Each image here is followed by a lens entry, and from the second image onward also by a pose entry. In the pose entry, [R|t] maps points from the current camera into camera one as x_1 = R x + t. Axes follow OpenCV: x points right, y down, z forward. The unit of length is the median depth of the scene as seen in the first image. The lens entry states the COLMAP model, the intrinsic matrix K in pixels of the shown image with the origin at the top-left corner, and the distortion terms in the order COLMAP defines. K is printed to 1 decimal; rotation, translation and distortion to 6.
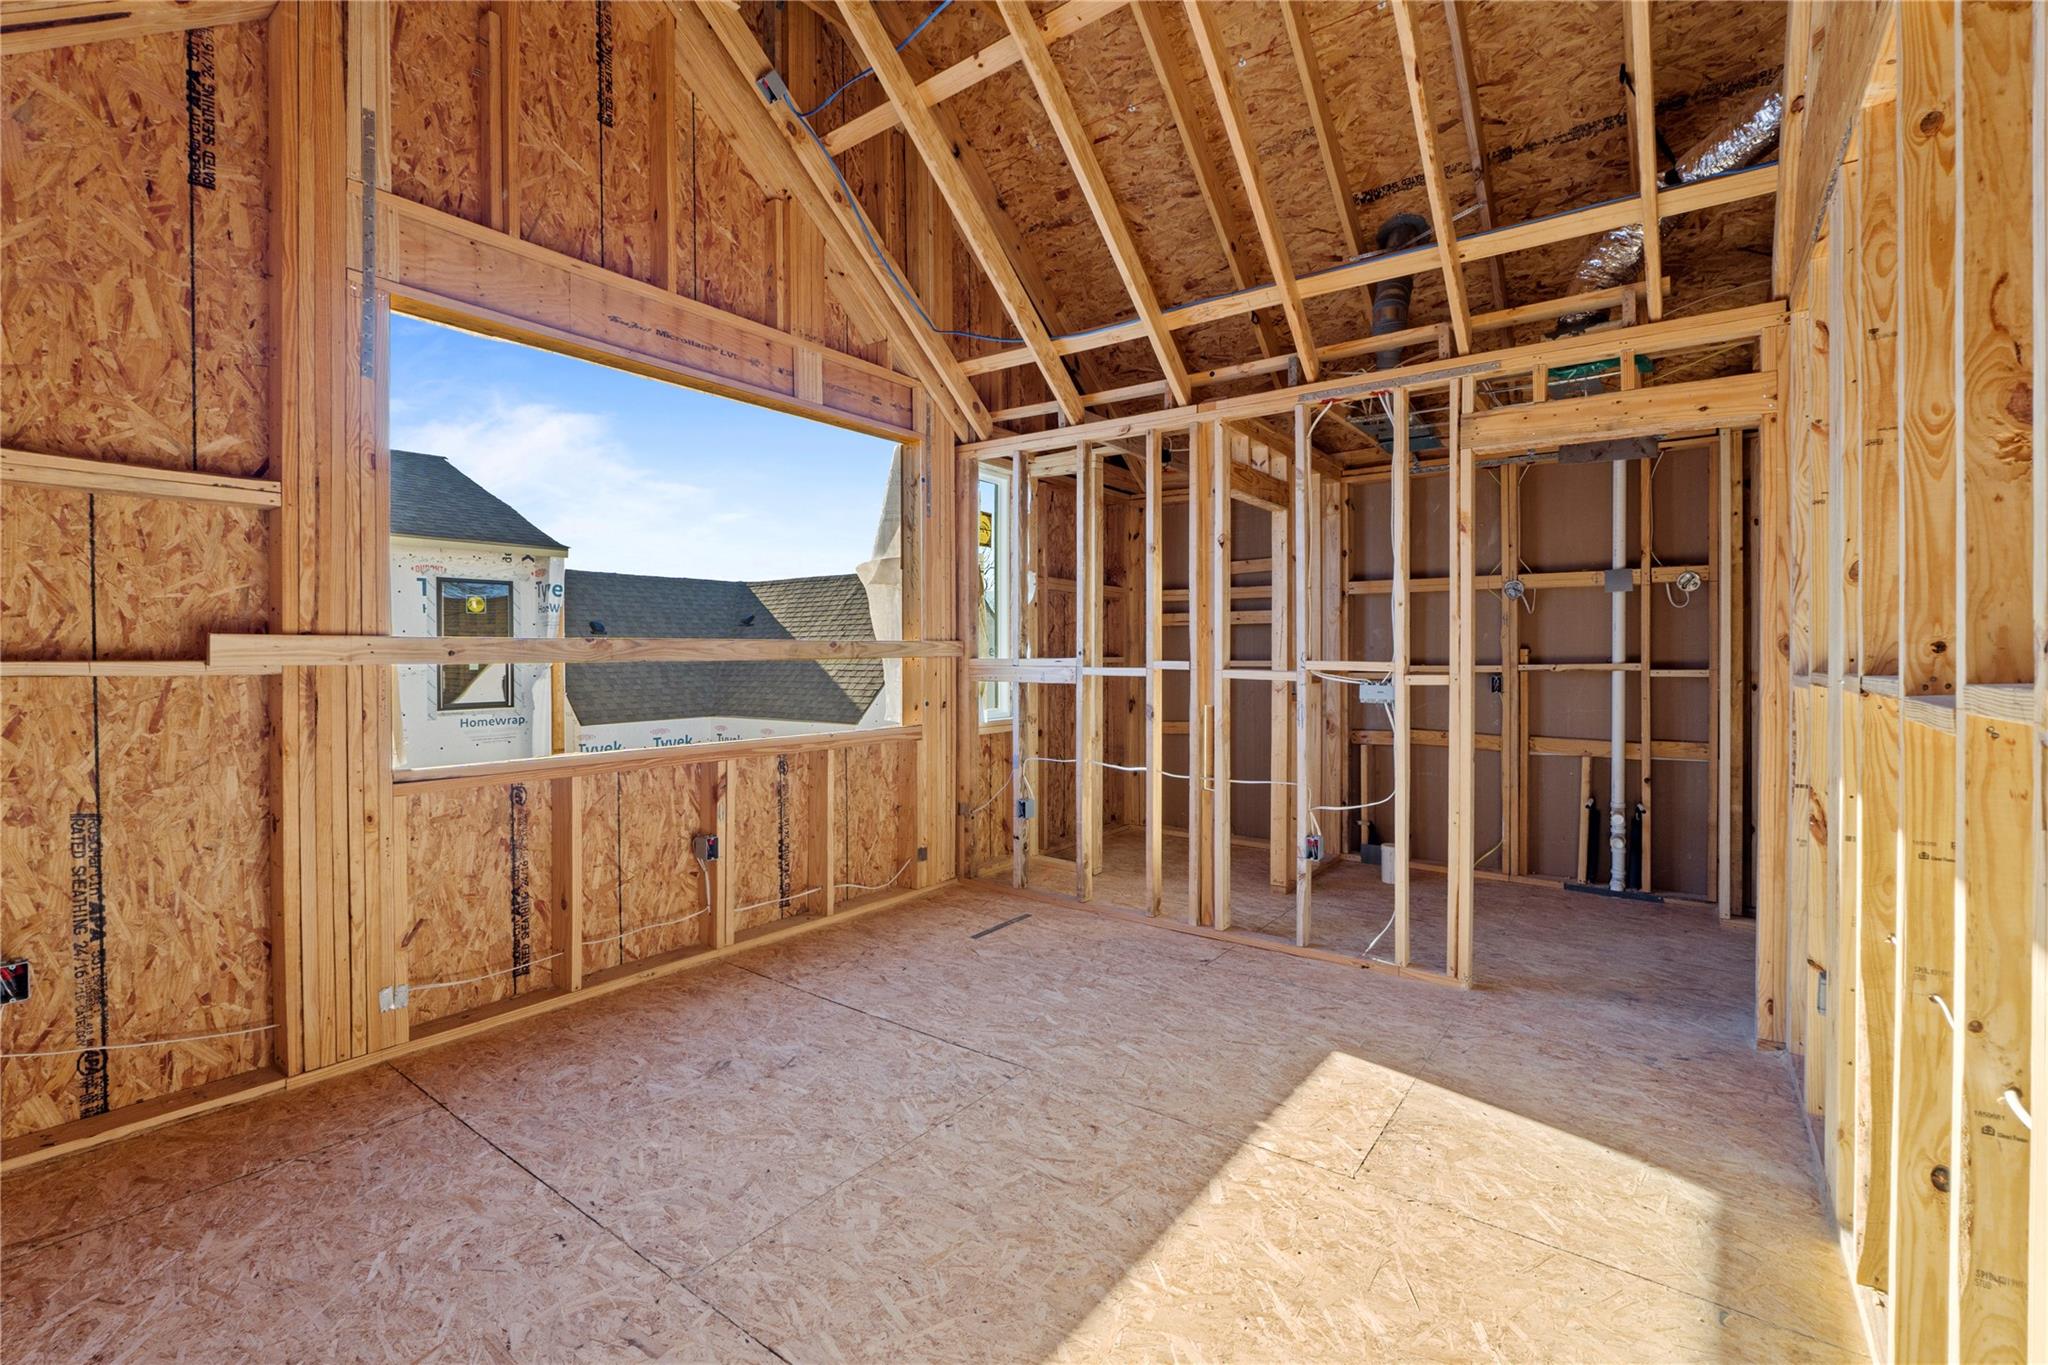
lens RADIAL K [[916.9, 0, 1025.5], [0, 916.9, 668.4], [0, 0, 1]] dist [-0.001492, -0.000436]
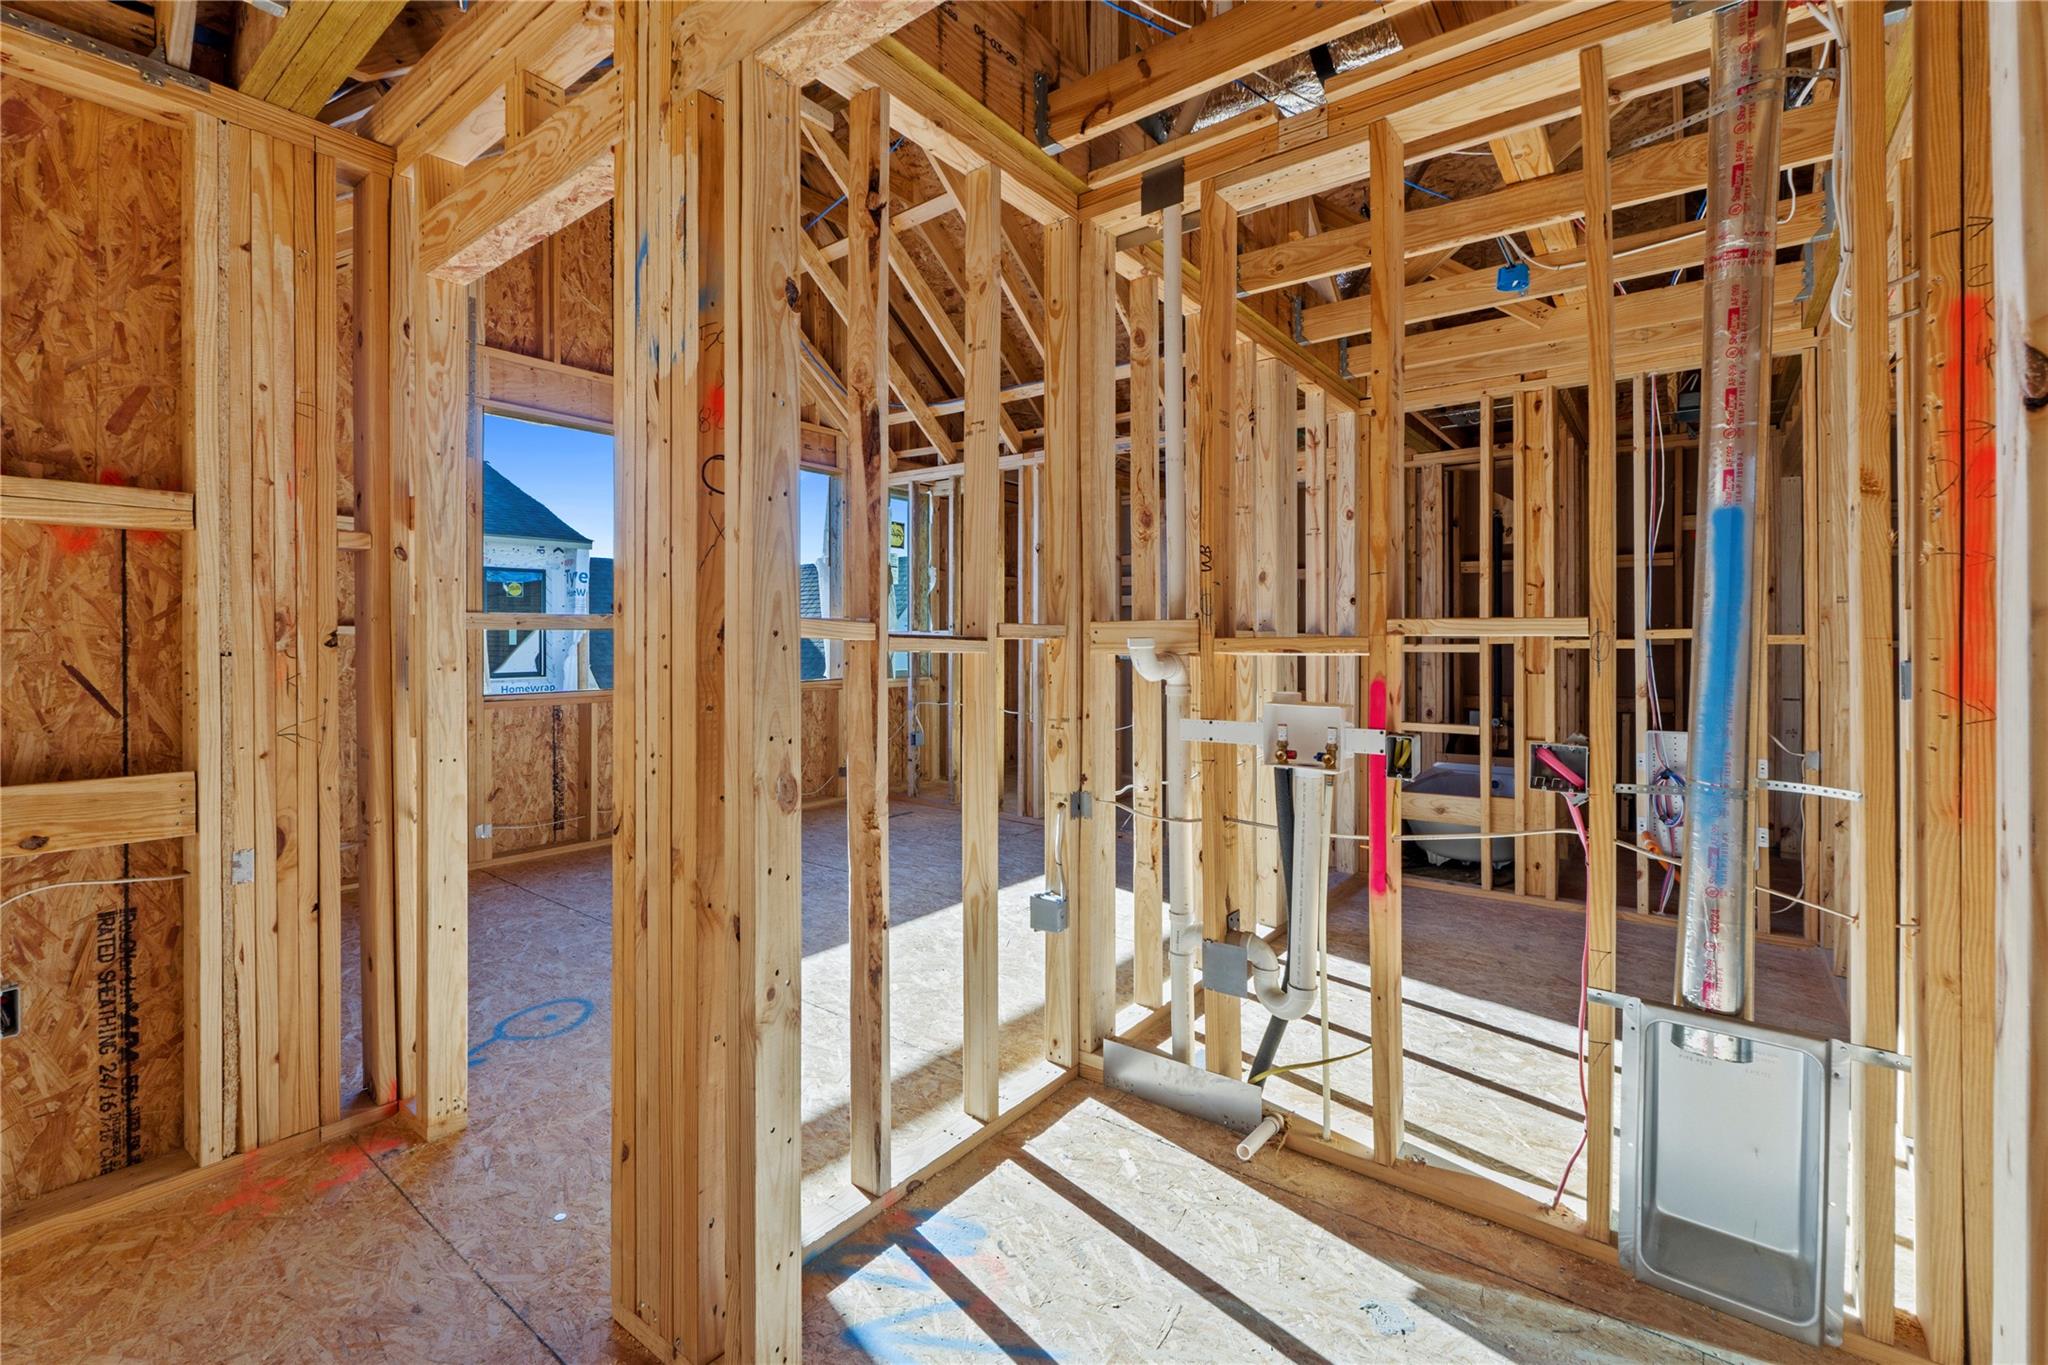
lens RADIAL K [[887.6, 0, 1011.2], [0, 887.6, 641.0], [0, 0, 1]] dist [-0.001063, -0.000133]
pose [[0.999754, 0.001170, -0.022151, 0.252073], [-0.001348, 0.999967, -0.008014, 0.023483], [0.022141, 0.008041, 0.999723, -0.493998]]
